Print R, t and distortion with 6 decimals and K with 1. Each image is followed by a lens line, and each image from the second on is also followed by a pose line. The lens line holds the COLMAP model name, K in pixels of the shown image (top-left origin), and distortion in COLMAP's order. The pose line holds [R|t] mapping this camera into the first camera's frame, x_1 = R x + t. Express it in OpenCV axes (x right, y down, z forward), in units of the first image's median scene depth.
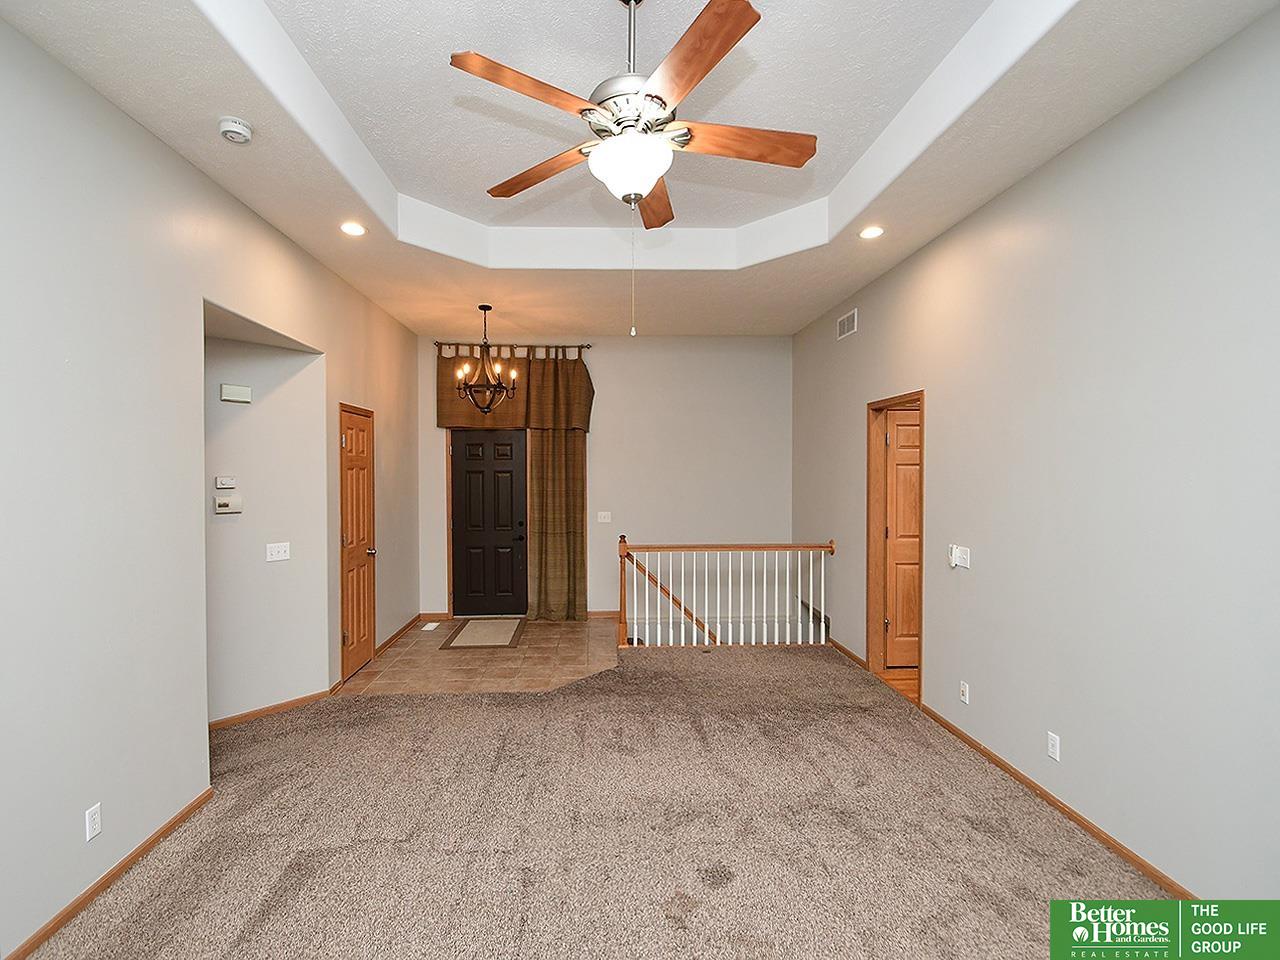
lens RADIAL K [[577.9, 0, 622.9], [0, 577.9, 474.1], [0, 0, 1]] dist [0.010307, -0.005116]
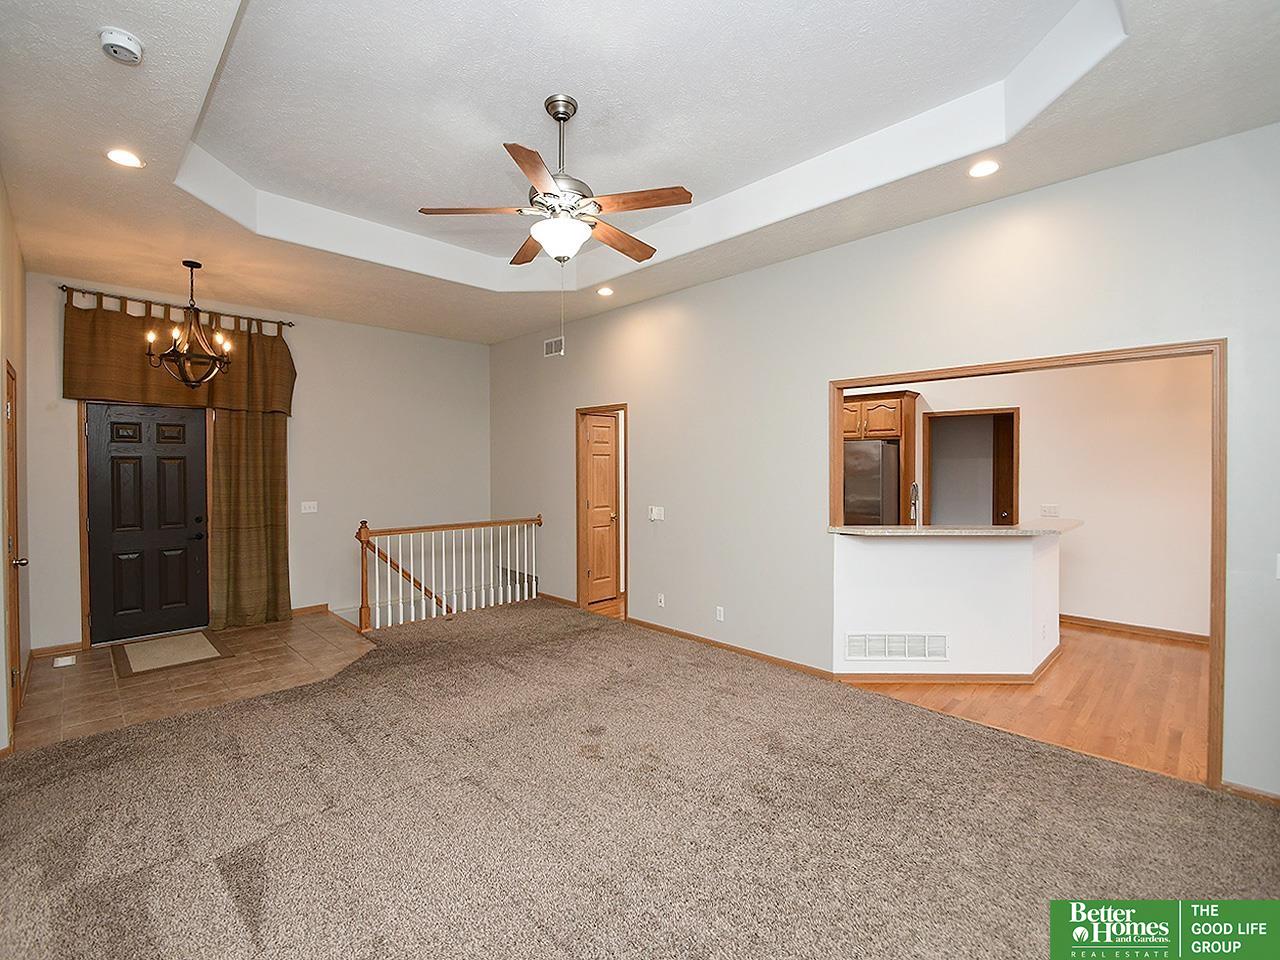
lens RADIAL K [[577.9, 0, 626.8], [0, 577.9, 461.7], [0, 0, 1]] dist [0.010307, -0.005116]
pose [[0.745644, 0.006457, 0.666313, -0.333427], [0.001269, 0.999937, -0.011111, 0.013698], [-0.666343, 0.009130, 0.745590, -0.064393]]
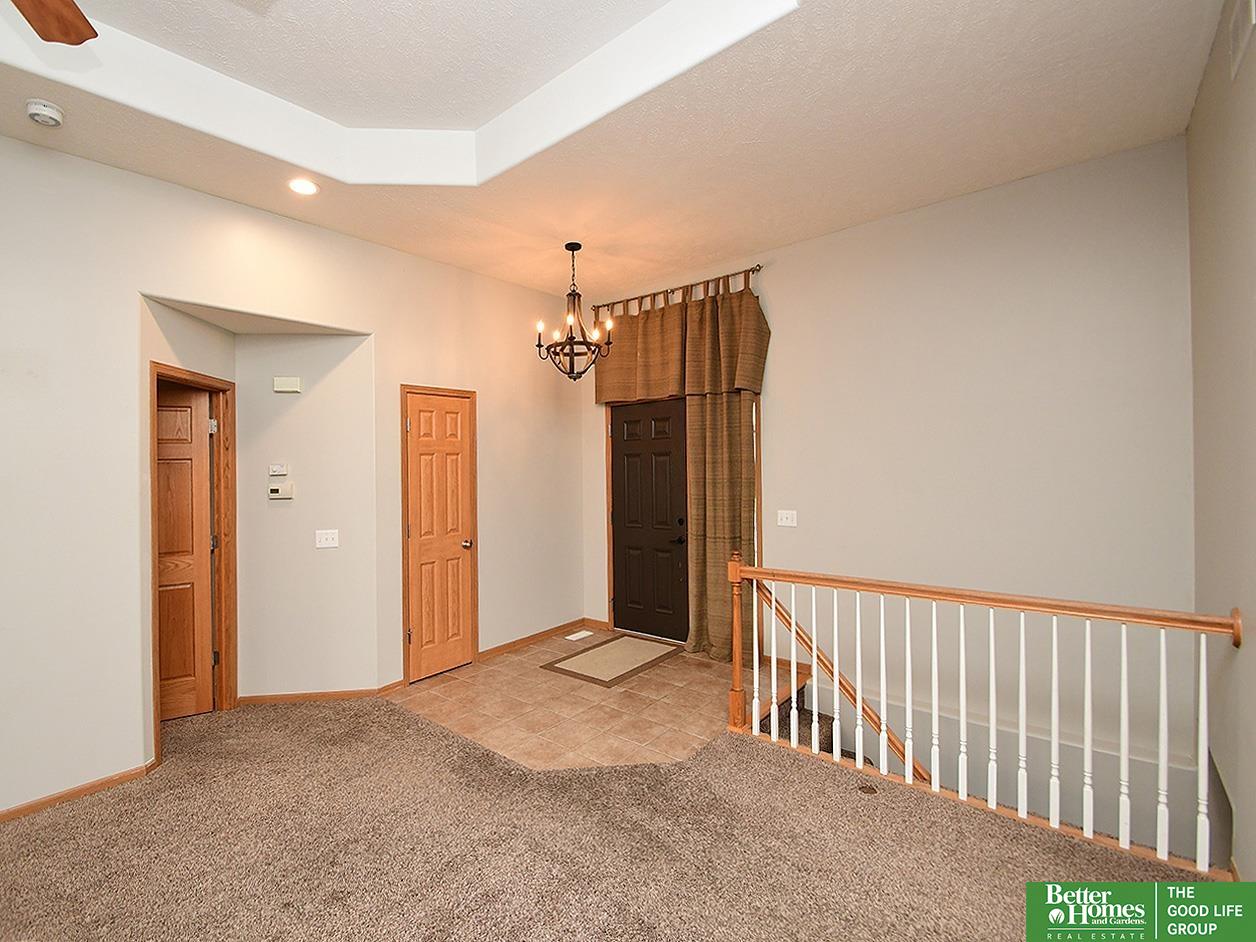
lens RADIAL K [[567.0, 0, 603.6], [0, 567.0, 465.4], [0, 0, 1]] dist [0.010307, -0.005116]
pose [[0.724500, -0.017623, -0.689049, 0.322627], [0.018346, 0.999812, -0.006282, 0.017215], [0.689030, -0.008090, 0.724687, 0.467400]]
